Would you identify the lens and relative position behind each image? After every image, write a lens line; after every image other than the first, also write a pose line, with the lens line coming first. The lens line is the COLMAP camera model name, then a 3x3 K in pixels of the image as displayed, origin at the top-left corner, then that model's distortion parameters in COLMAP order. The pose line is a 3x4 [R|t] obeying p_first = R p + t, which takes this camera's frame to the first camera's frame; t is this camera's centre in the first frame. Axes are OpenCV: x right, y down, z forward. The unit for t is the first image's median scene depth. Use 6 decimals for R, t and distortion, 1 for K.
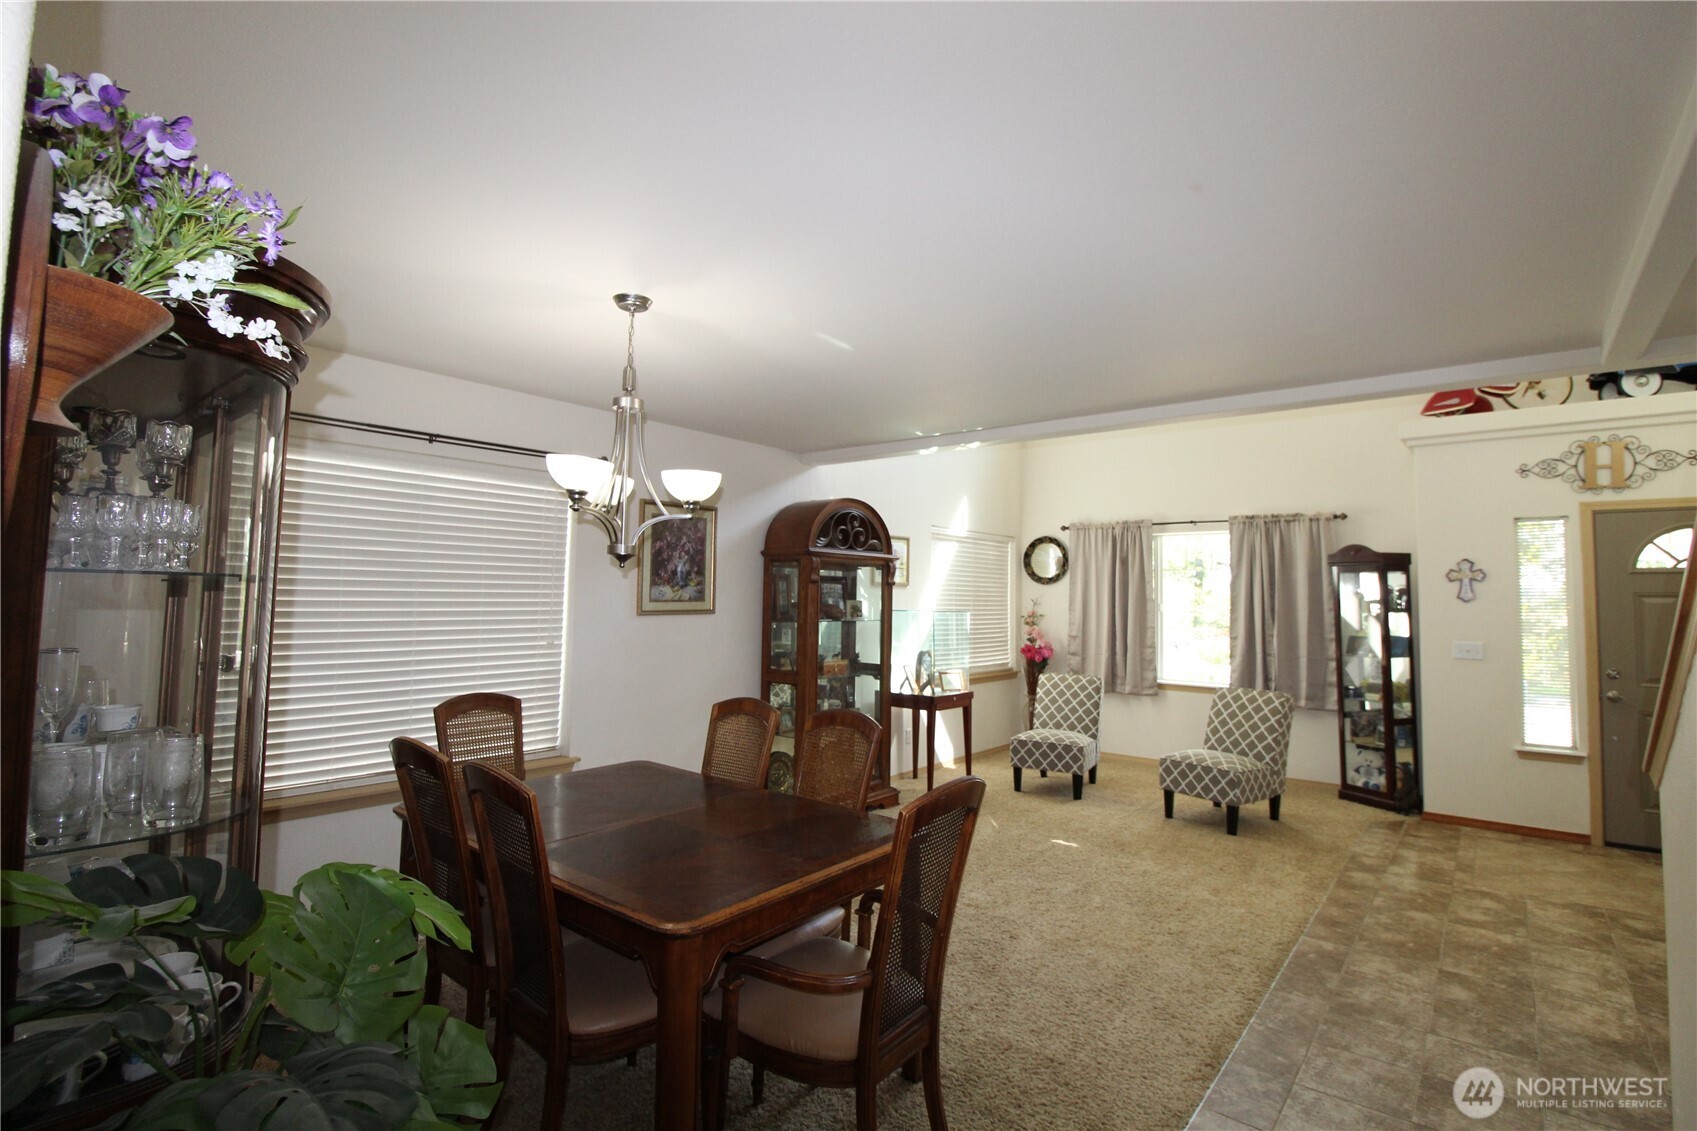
lens RADIAL K [[792.3, 0, 865.3], [0, 792.3, 548.7], [0, 0, 1]] dist [-0.001345, -0.011221]
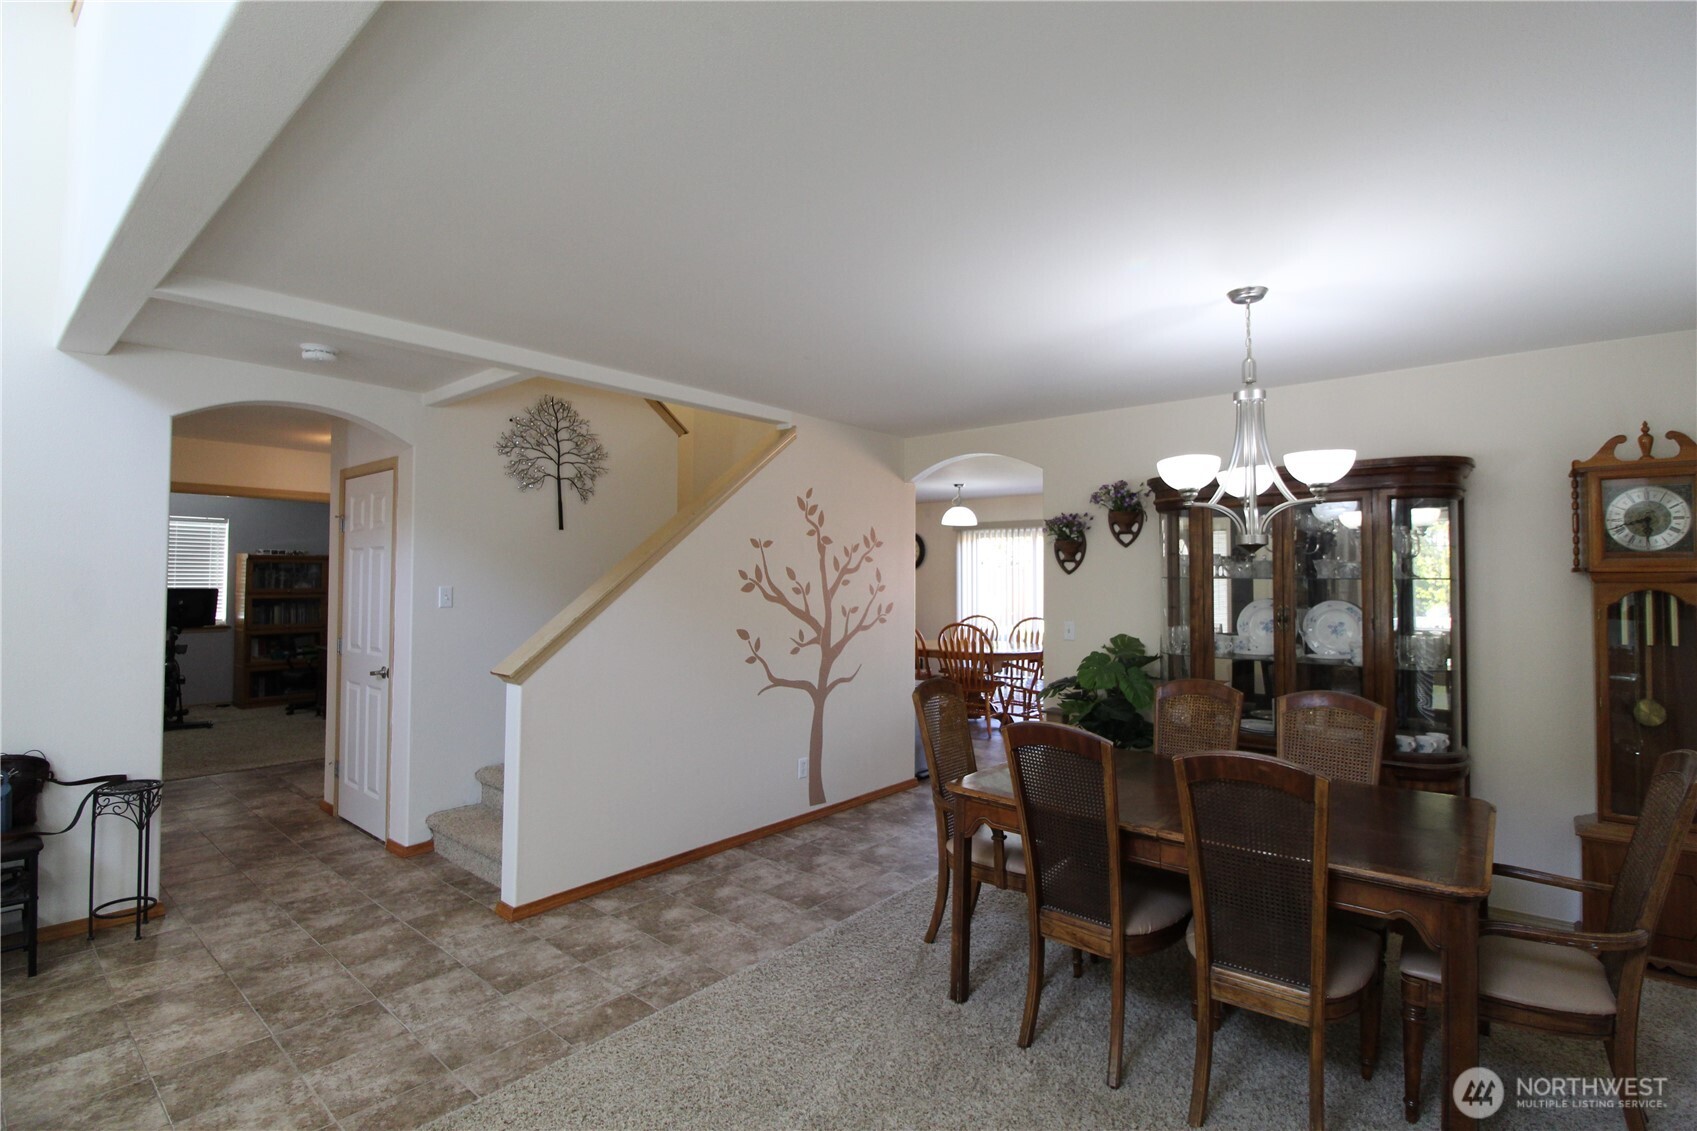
lens RADIAL K [[792.3, 0, 865.3], [0, 792.3, 548.7], [0, 0, 1]] dist [-0.001345, -0.011221]
pose [[-0.999578, -0.019847, 0.021208, 0.144496], [-0.021842, 0.994909, -0.098382, 0.106030], [-0.019148, -0.098804, -0.994923, 1.732047]]
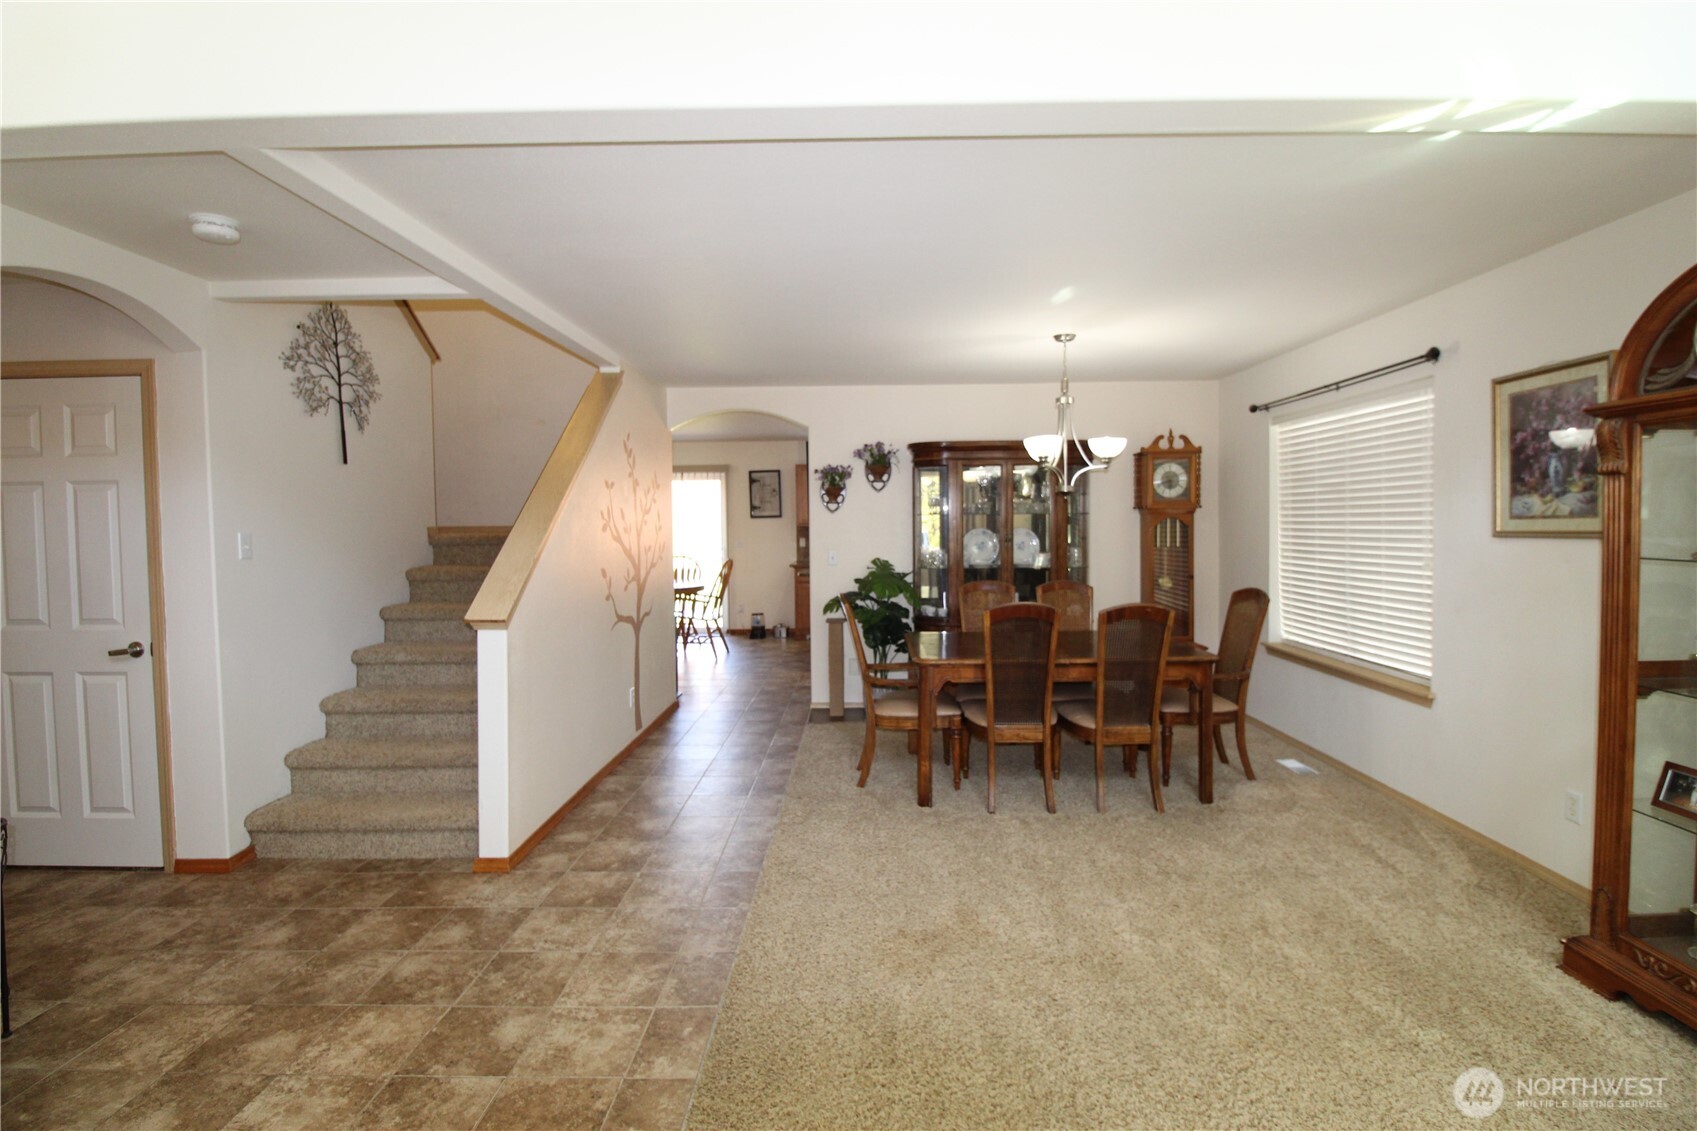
lens RADIAL K [[792.3, 0, 865.3], [0, 792.3, 548.7], [0, 0, 1]] dist [-0.001345, -0.011221]
pose [[-0.780482, 0.012996, -0.625043, 0.922989], [0.036446, 0.999029, -0.024738, 0.132780], [0.624115, -0.042088, -0.780198, 1.749567]]
